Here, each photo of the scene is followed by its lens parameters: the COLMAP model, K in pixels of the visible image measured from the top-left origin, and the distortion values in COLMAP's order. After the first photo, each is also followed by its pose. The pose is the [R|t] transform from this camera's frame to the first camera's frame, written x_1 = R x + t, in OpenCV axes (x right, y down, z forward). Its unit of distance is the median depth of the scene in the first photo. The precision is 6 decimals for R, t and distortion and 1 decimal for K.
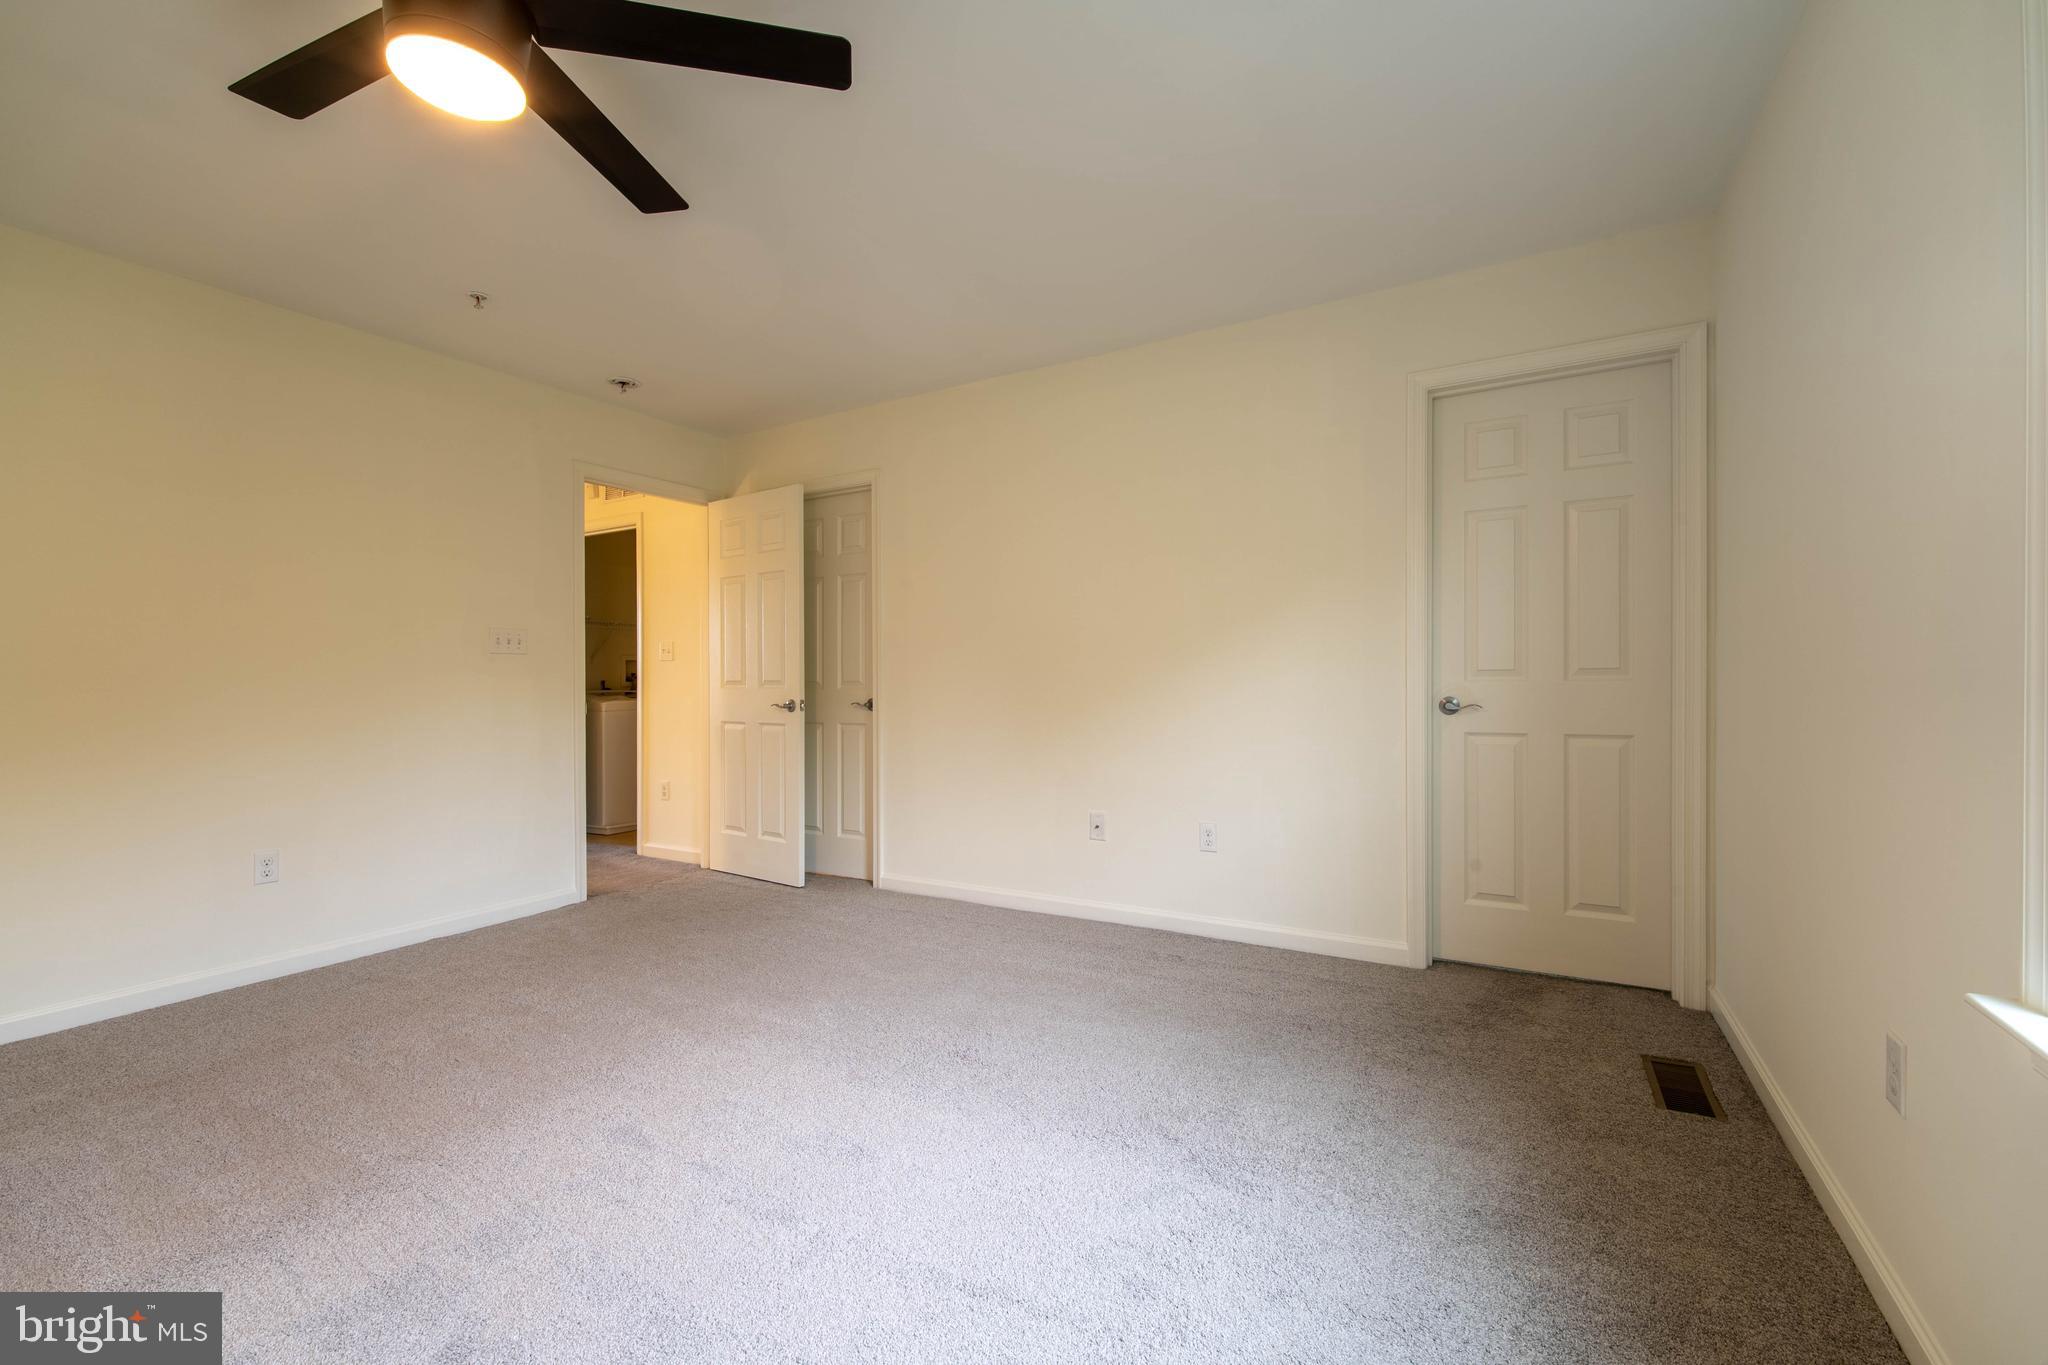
lens RADIAL K [[866.1, 0, 1032.8], [0, 866.1, 676.6], [0, 0, 1]] dist [0.003833, -0.000941]
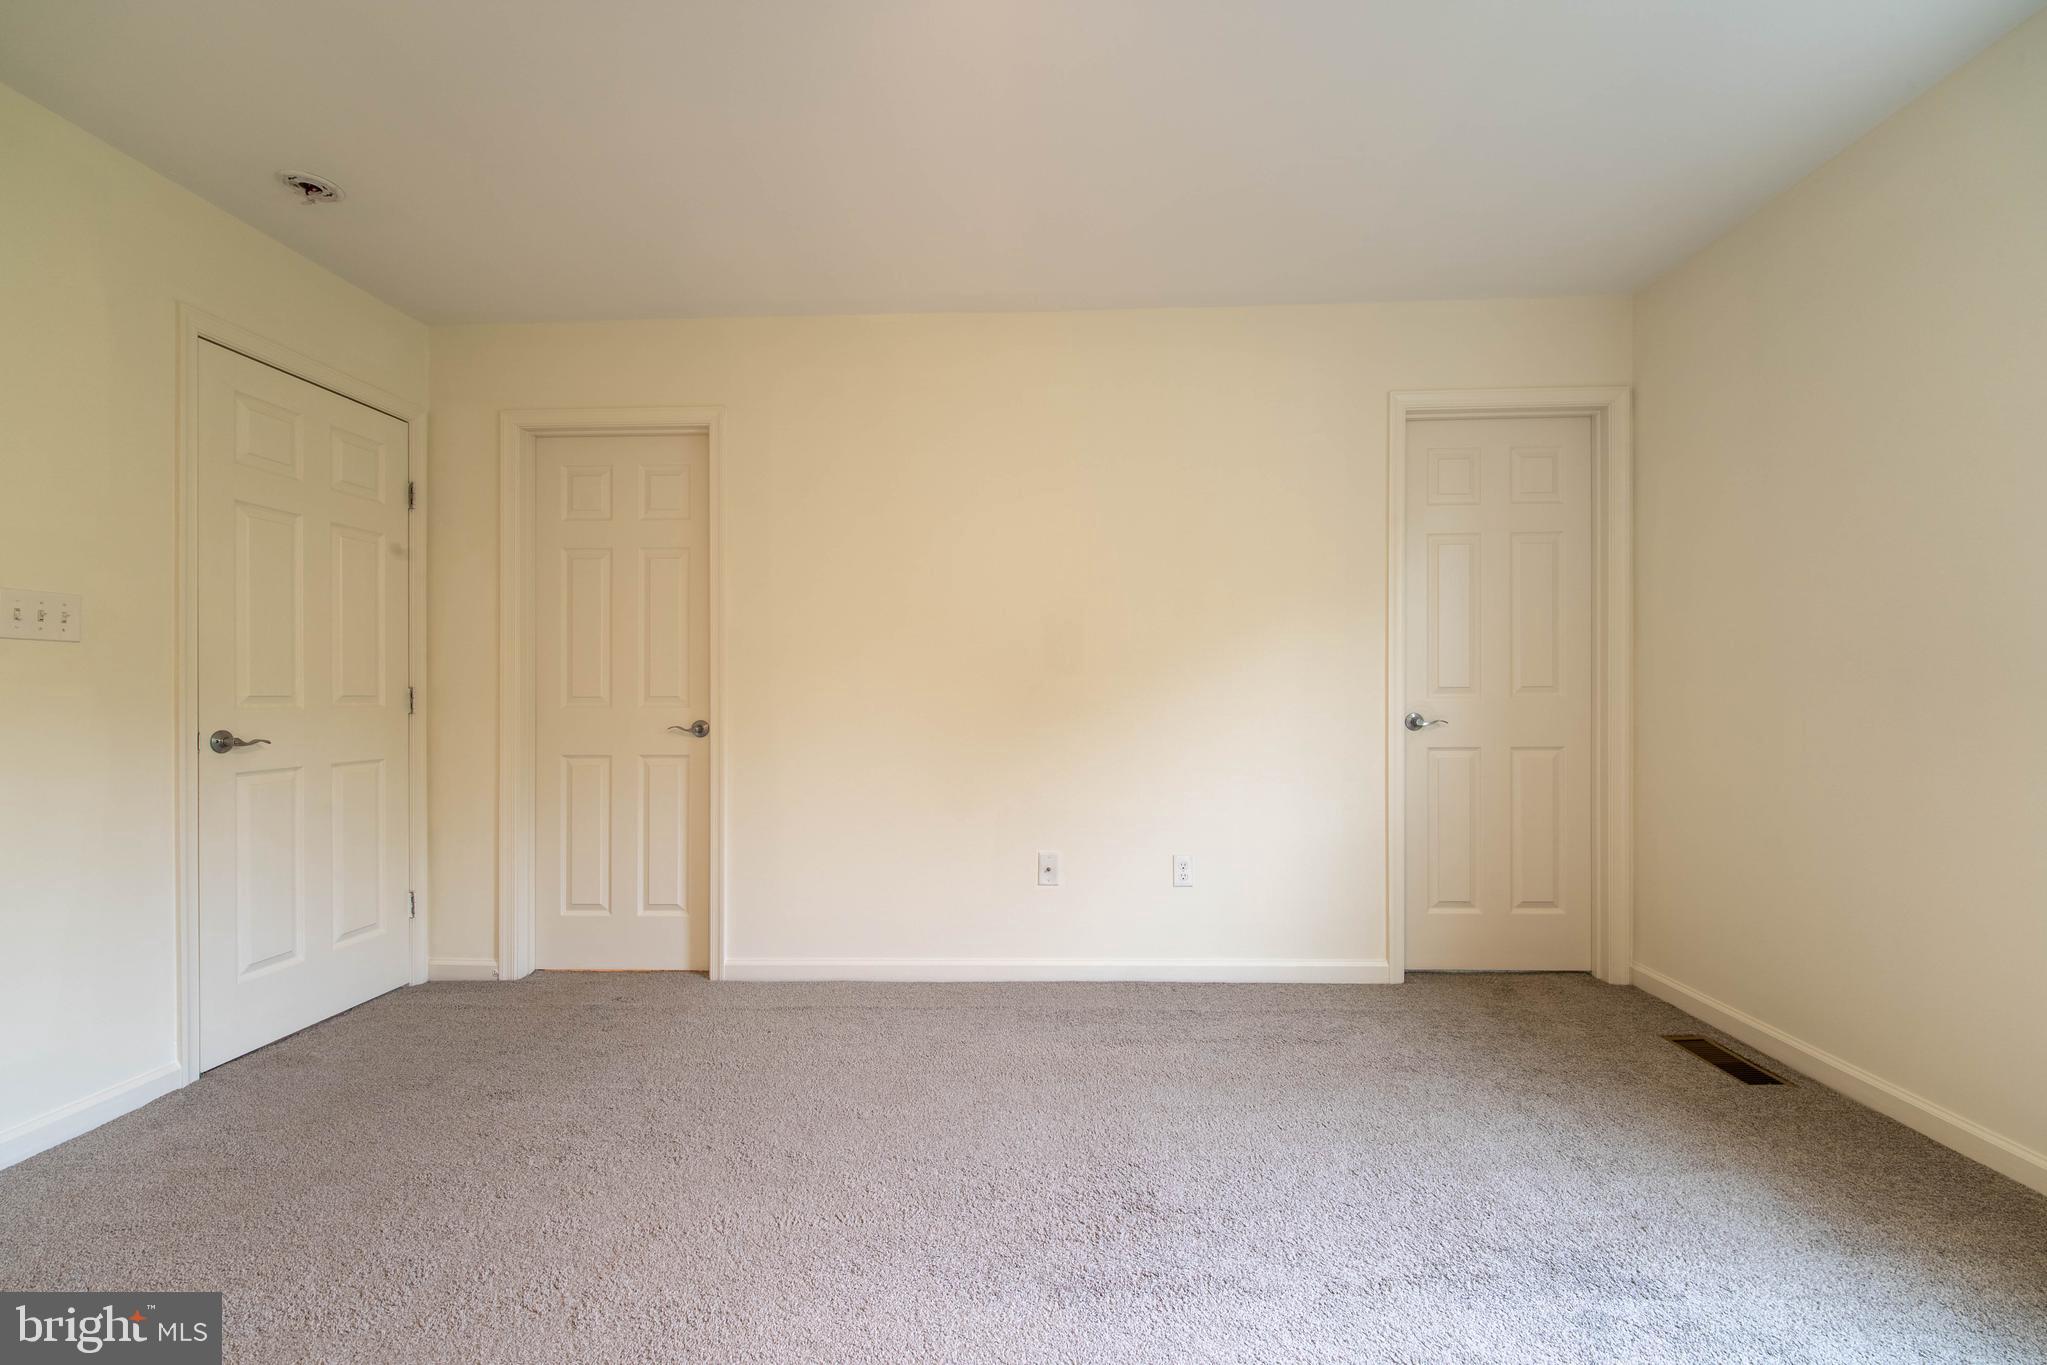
lens RADIAL K [[865.7, 0, 1024.6], [0, 865.7, 695.2], [0, 0, 1]] dist [0.003833, -0.000941]
pose [[0.878804, 0.005693, 0.477148, -0.416626], [-0.003868, 0.999981, -0.004807, 0.009027], [-0.477167, 0.002379, 0.878810, 0.323520]]
